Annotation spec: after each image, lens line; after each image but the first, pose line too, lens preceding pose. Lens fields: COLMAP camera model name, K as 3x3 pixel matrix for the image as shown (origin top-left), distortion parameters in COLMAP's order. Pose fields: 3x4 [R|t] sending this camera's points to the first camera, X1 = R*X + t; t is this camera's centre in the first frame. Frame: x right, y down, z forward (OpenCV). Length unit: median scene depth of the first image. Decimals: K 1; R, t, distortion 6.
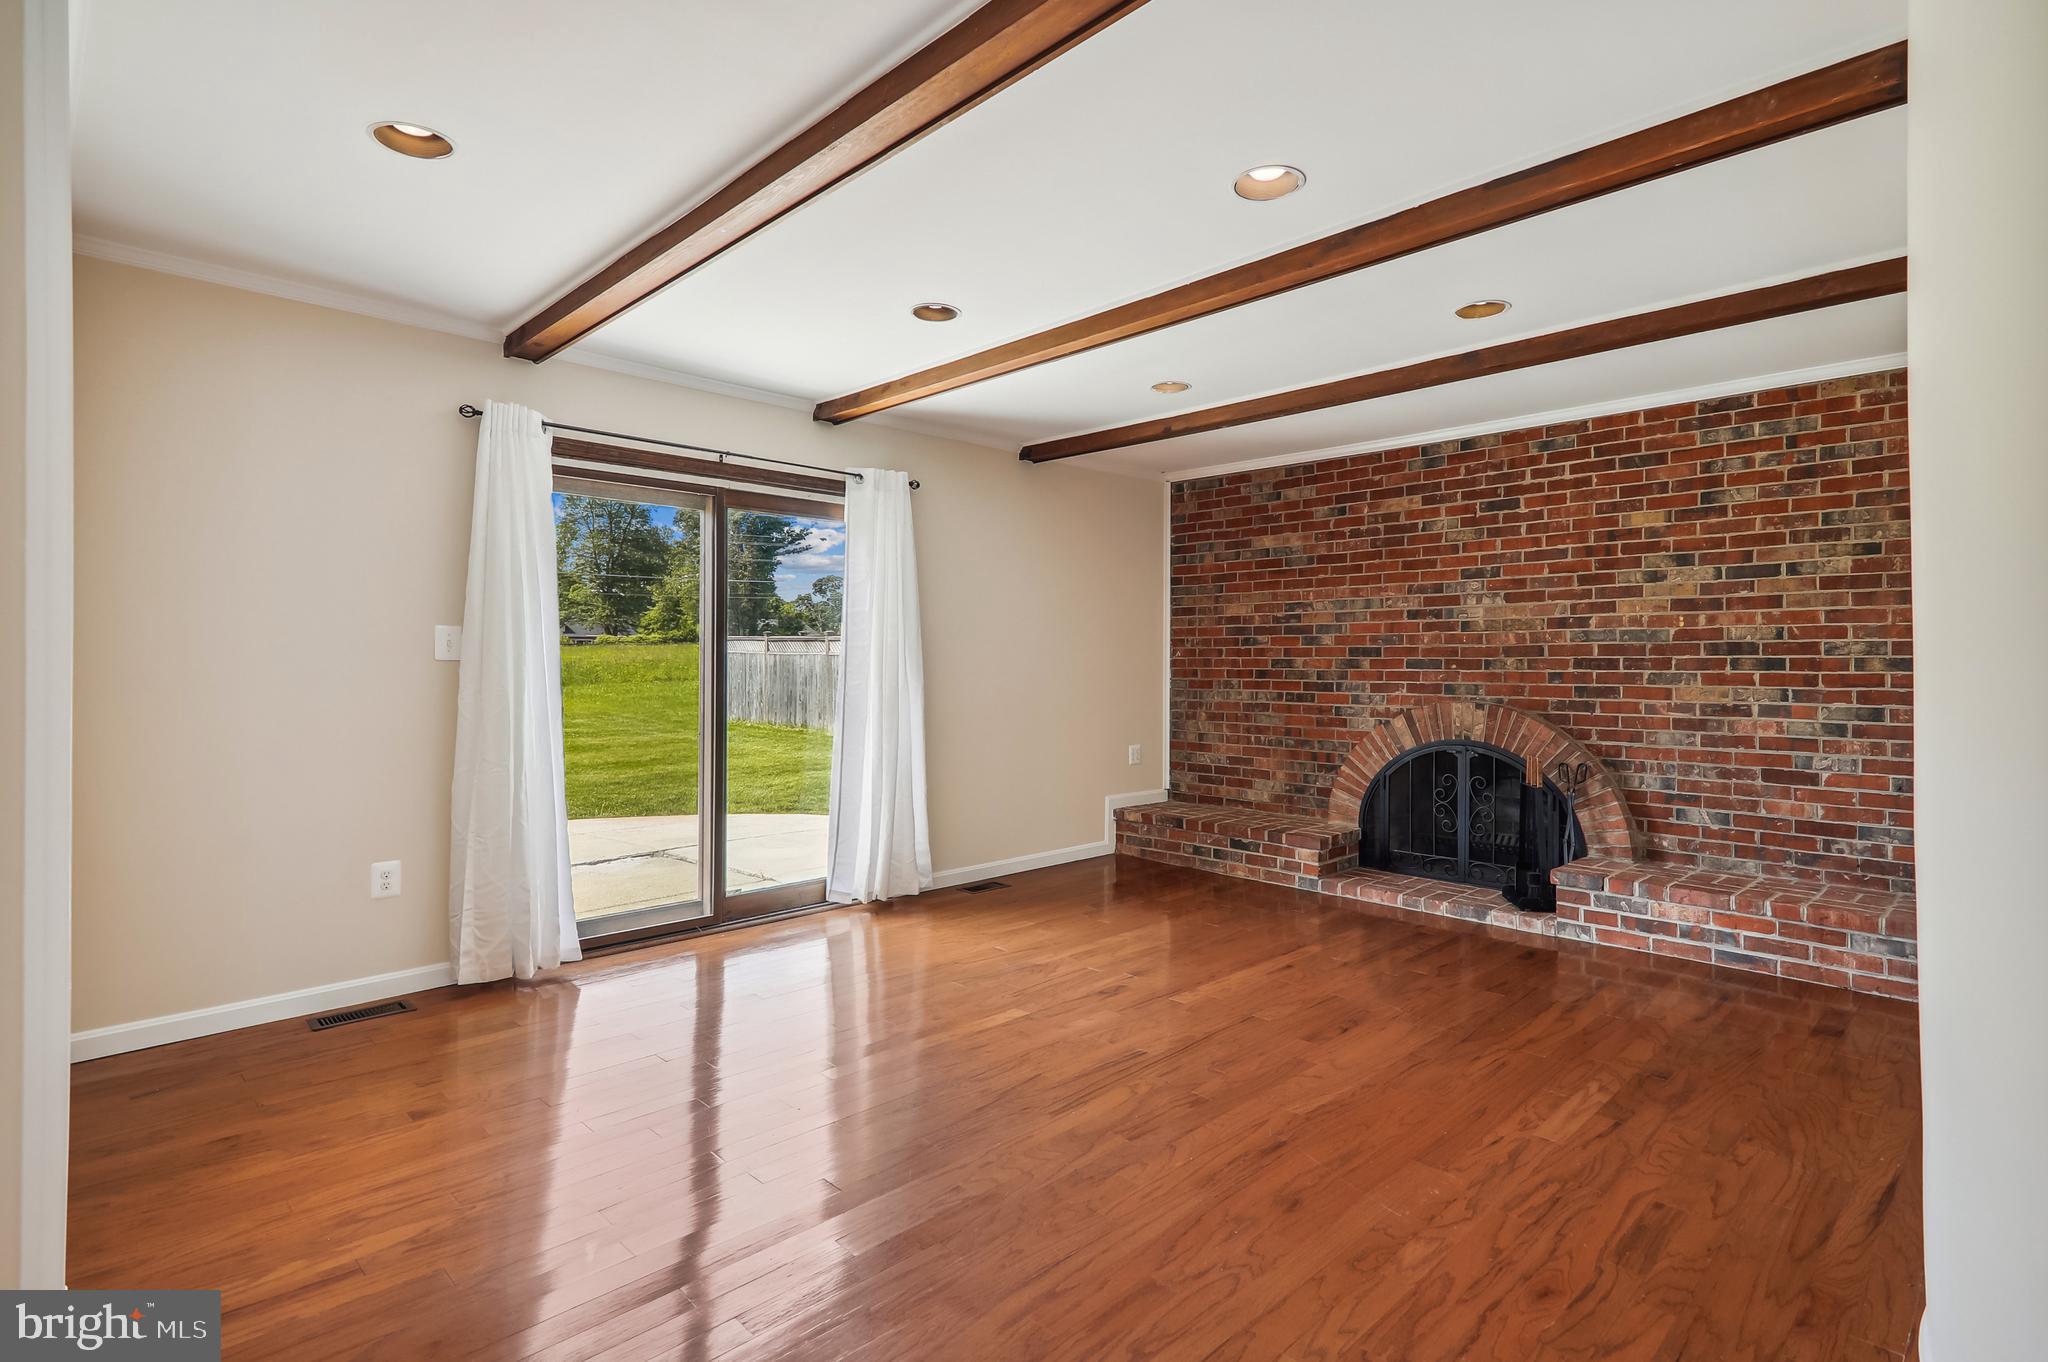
lens RADIAL K [[1012.4, 0, 1025.7], [0, 1012.4, 659.4], [0, 0, 1]] dist [0.031571, -0.012002]
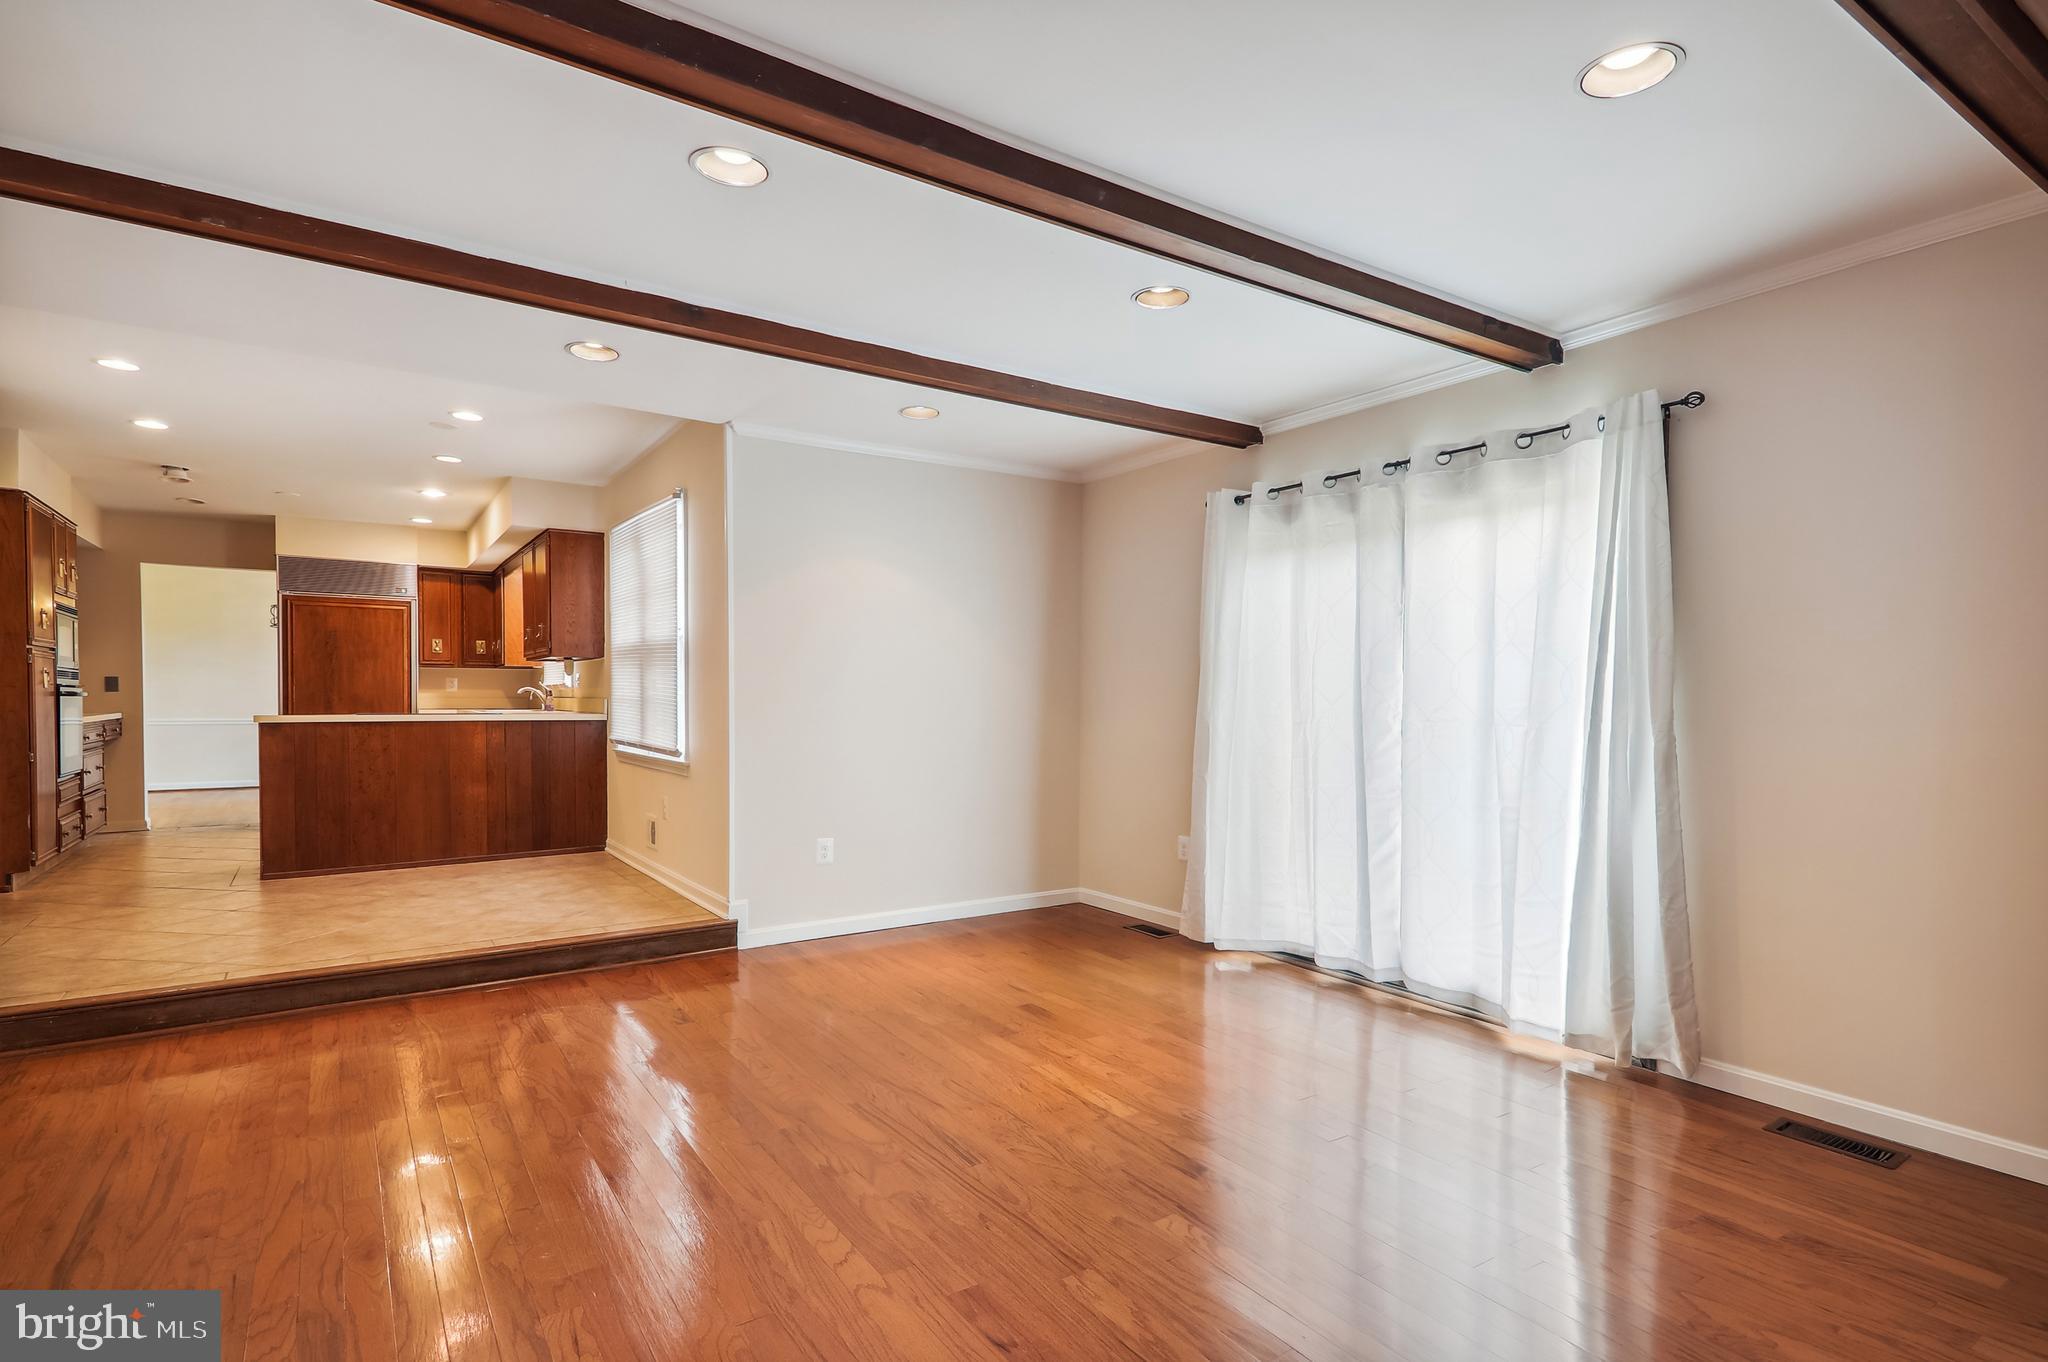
lens RADIAL K [[1012.4, 0, 1035.1], [0, 1012.4, 717.6], [0, 0, 1]] dist [0.031571, -0.012002]
pose [[-0.179881, 0.014450, -0.983582, 0.609133], [-0.004203, 0.999872, 0.015458, 0.007897], [0.983679, 0.006915, -0.179797, 0.795348]]
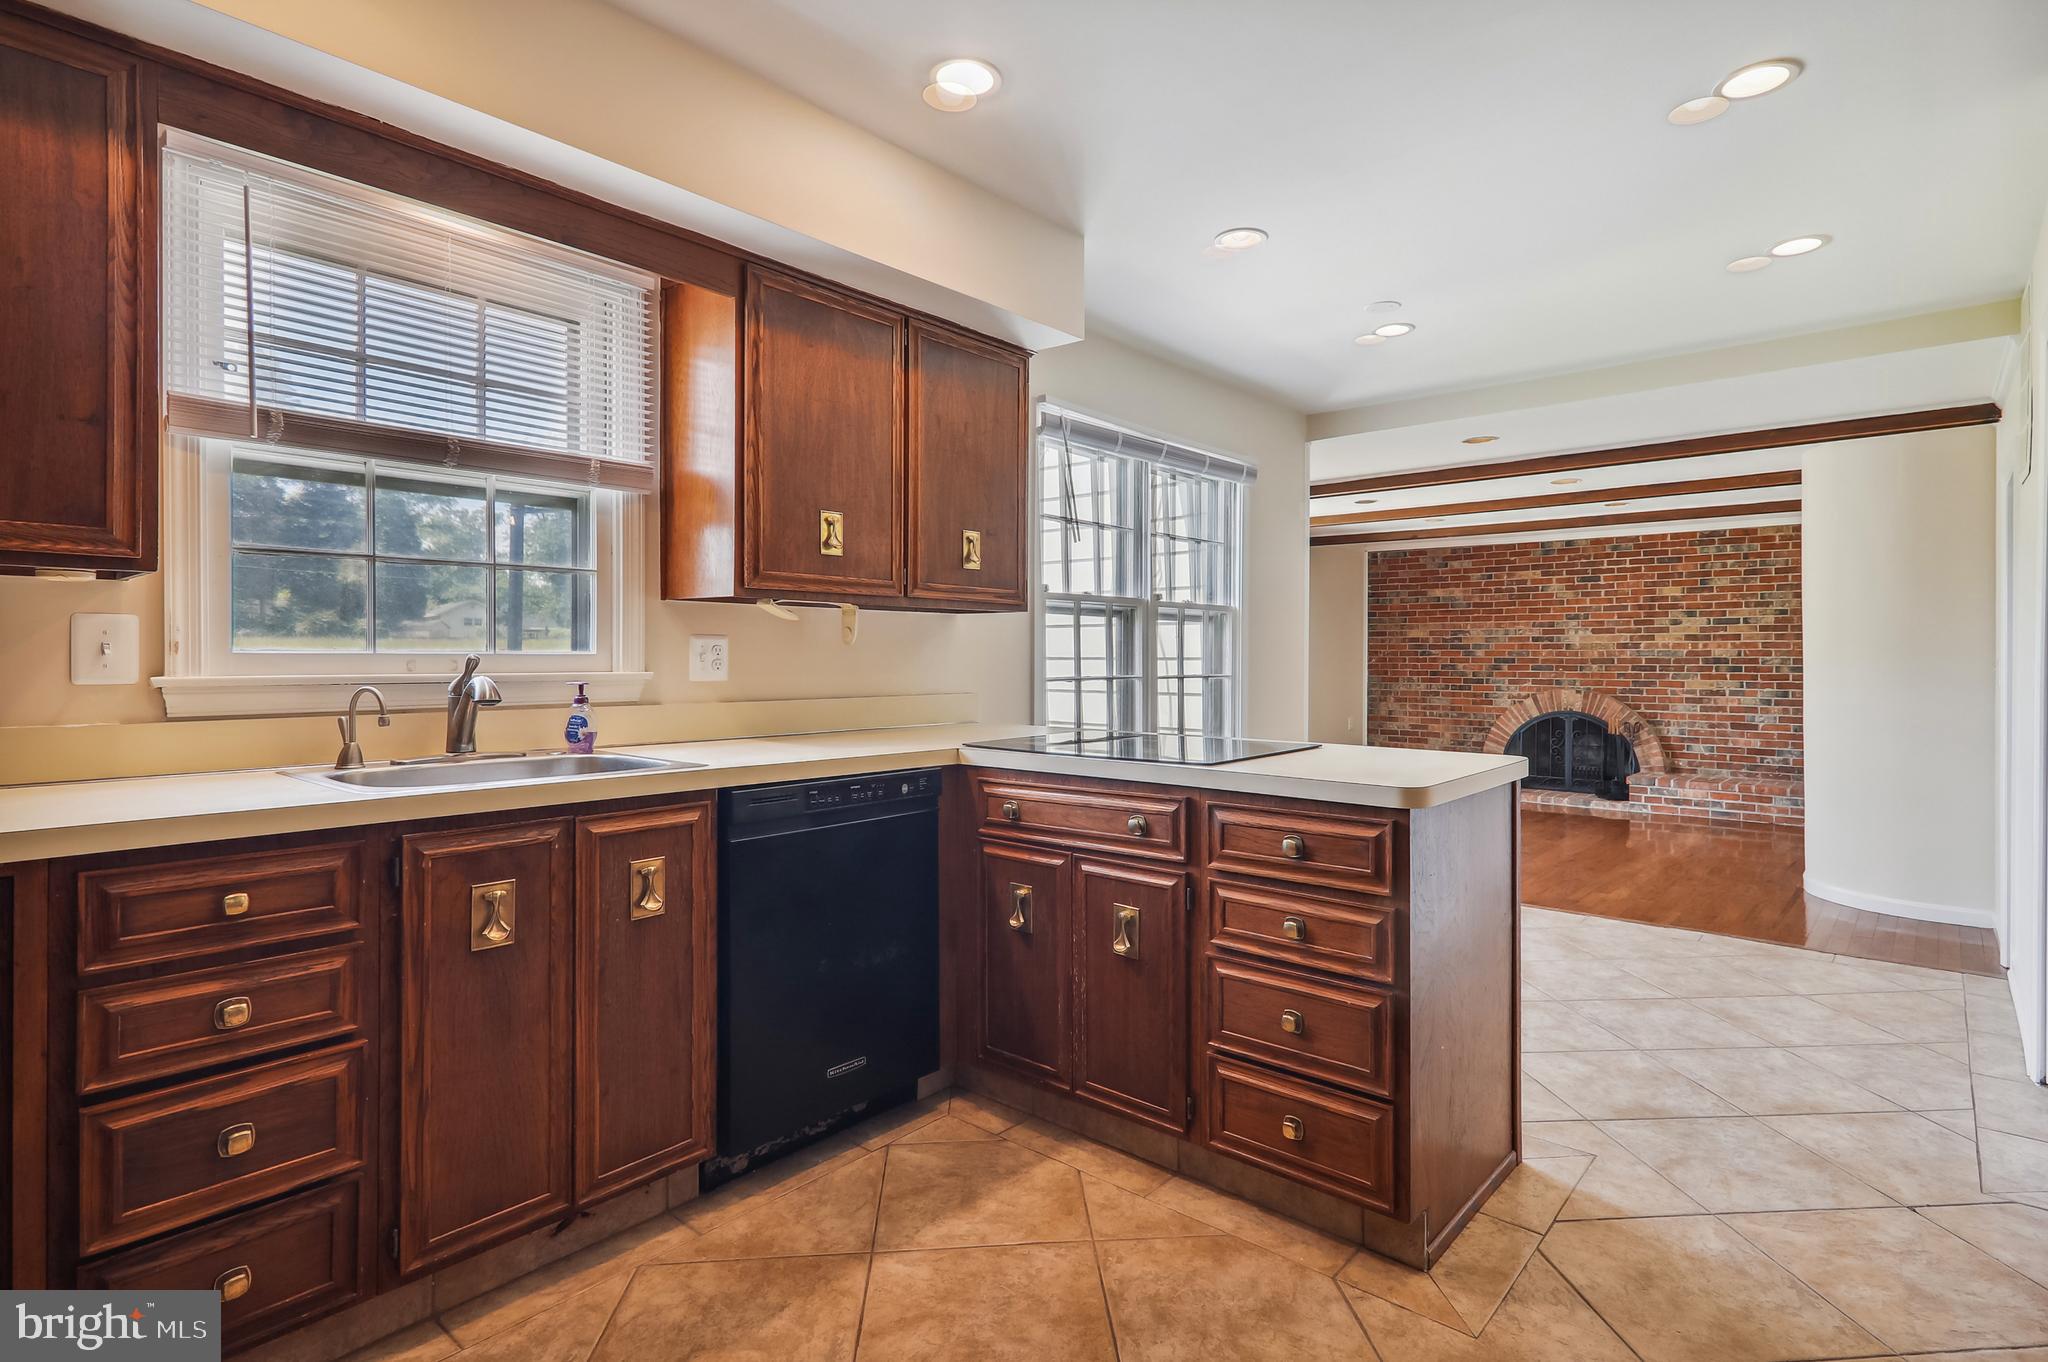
lens RADIAL K [[1012.4, 0, 1075.5], [0, 1012.4, 658.7], [0, 0, 1]] dist [0.031571, -0.012002]
pose [[0.995724, 0.000104, 0.092382, -0.681026], [-0.000549, 0.999988, 0.004787, -0.022881], [-0.092381, -0.004817, 0.995712, -0.797333]]
